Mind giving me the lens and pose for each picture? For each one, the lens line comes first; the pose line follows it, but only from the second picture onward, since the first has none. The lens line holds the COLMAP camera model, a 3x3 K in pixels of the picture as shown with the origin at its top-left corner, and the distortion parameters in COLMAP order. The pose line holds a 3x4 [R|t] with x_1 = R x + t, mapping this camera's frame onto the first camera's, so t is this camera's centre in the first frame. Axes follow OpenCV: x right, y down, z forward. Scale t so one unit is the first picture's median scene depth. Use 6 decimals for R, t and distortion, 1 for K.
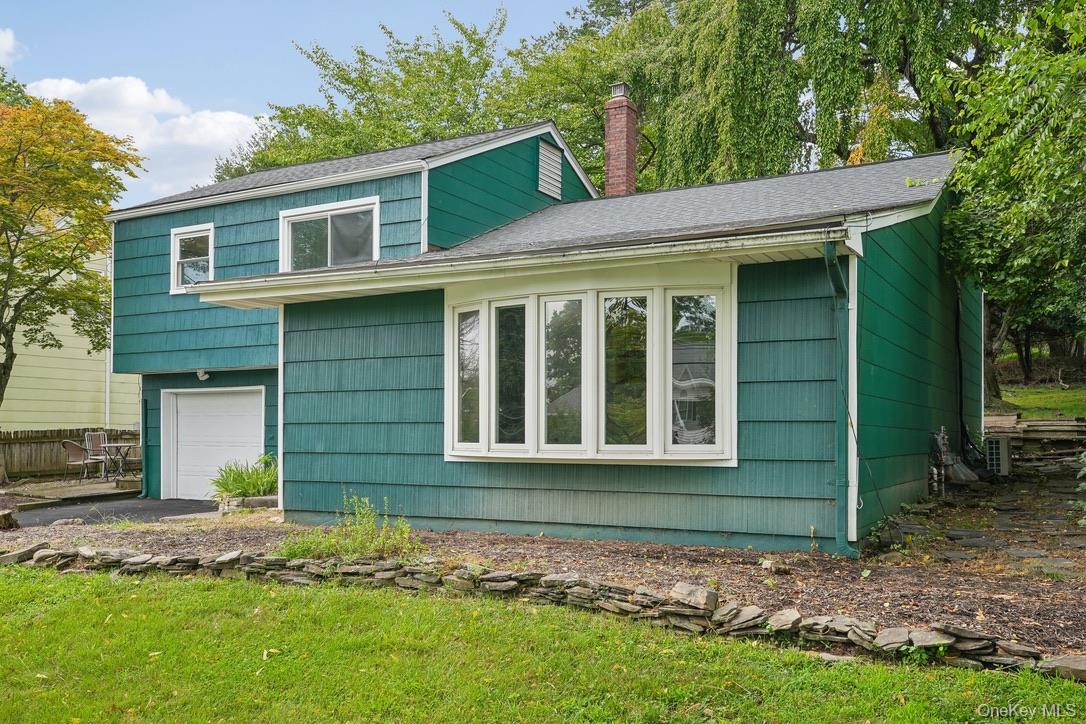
lens RADIAL K [[977.7, 0, 539.2], [0, 977.7, 423.5], [0, 0, 1]] dist [-0.010192, 0.000611]
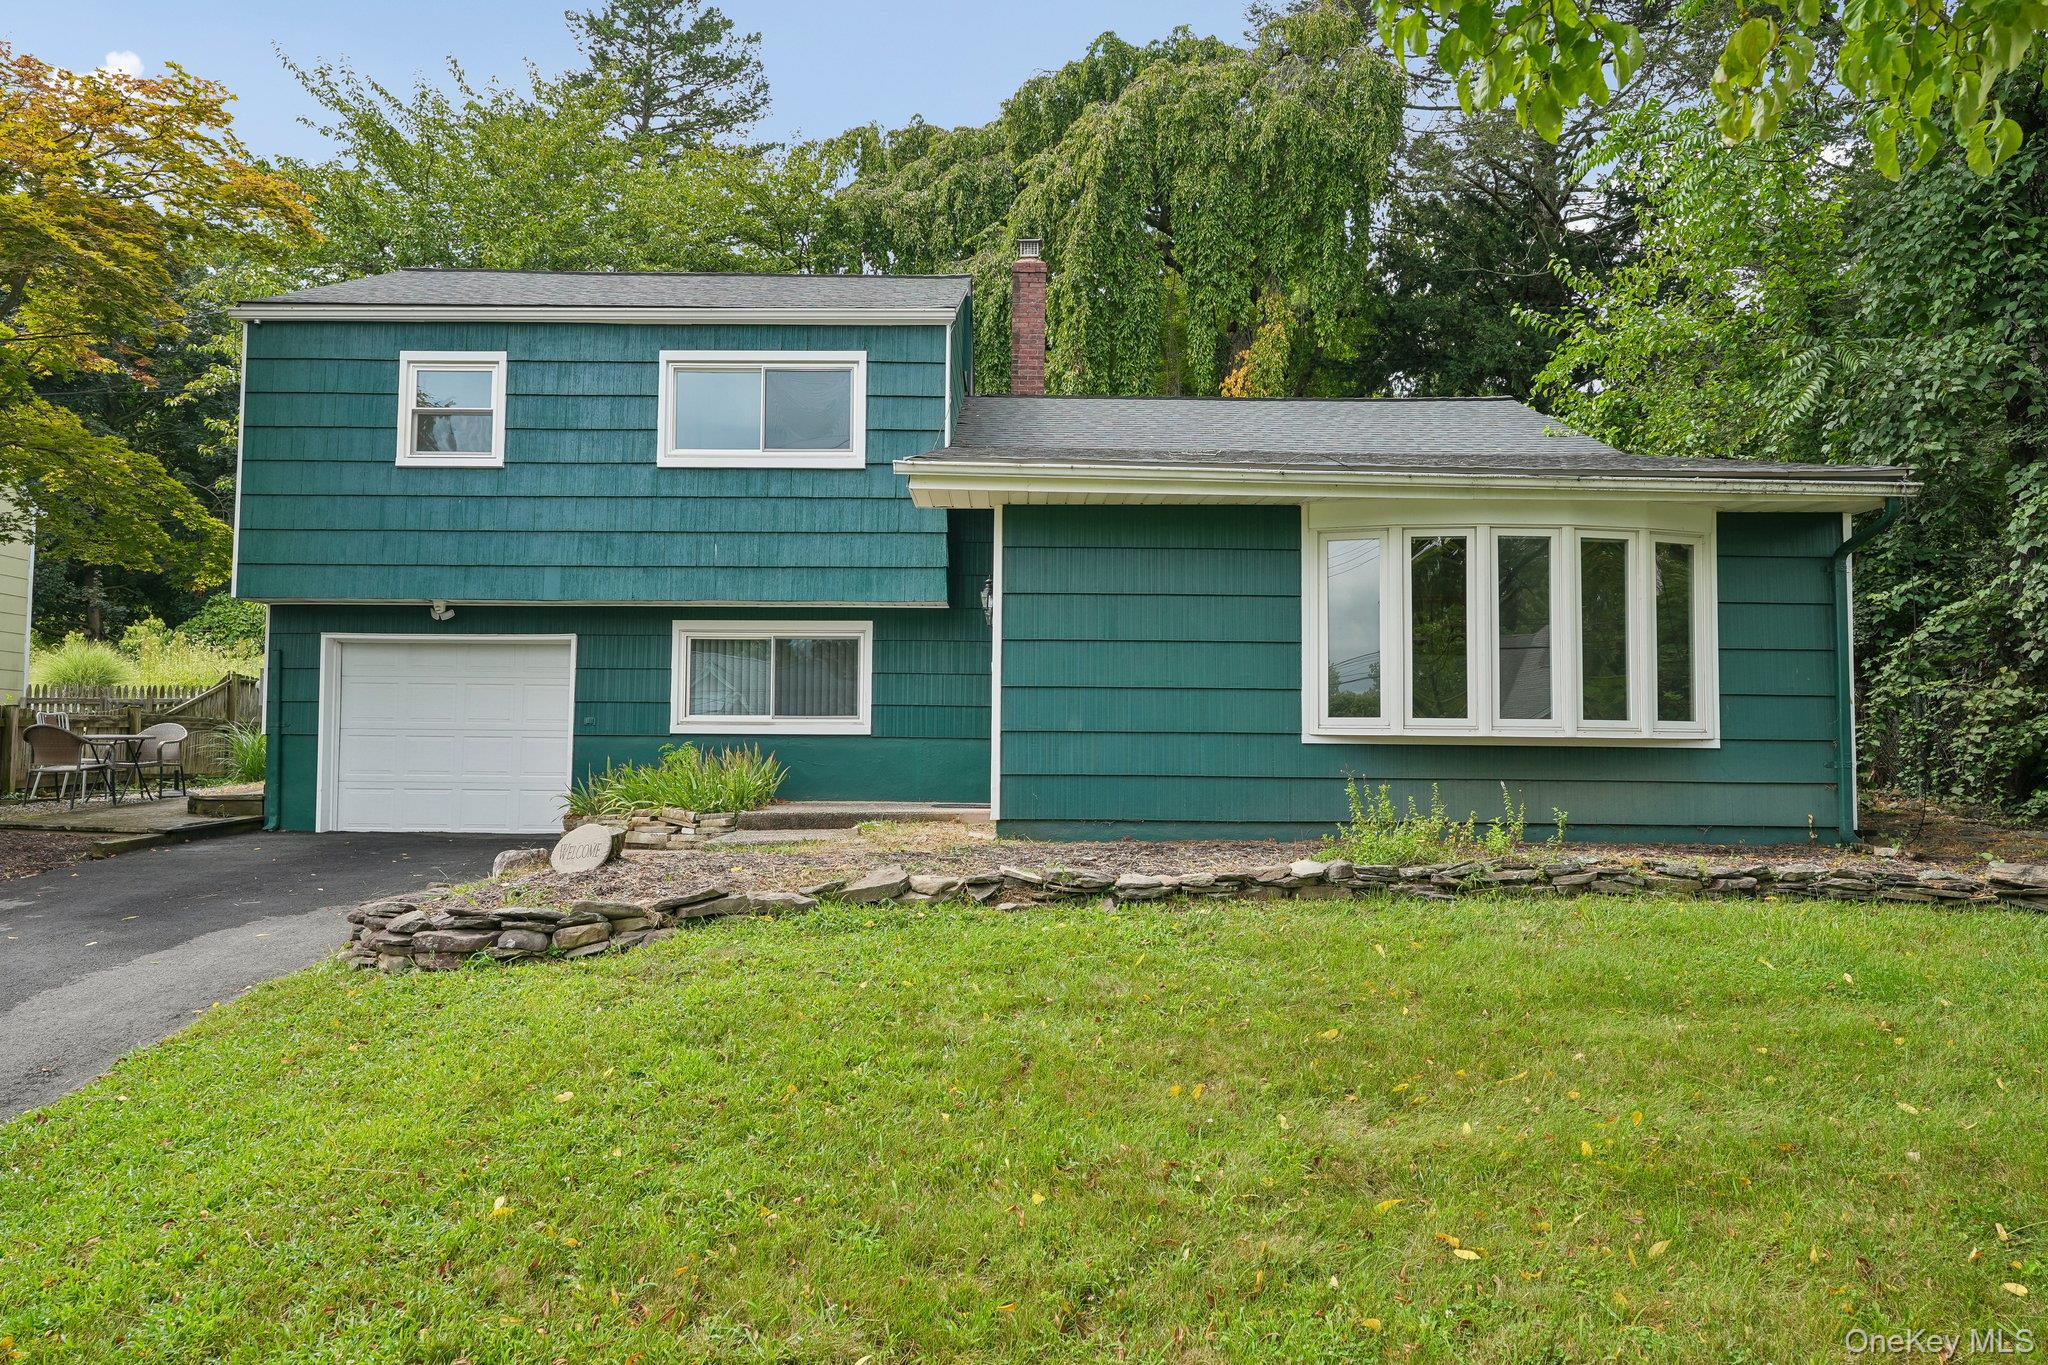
lens RADIAL K [[1438.1, 0, 1023.3], [0, 1438.1, 680.3], [0, 0, 1]] dist [-0.001269, -0.001436]
pose [[0.872838, 0.034095, 0.486817, -0.746640], [-0.013492, 0.998861, -0.045767, 0.040686], [-0.487823, 0.033379, 0.872304, 0.162440]]
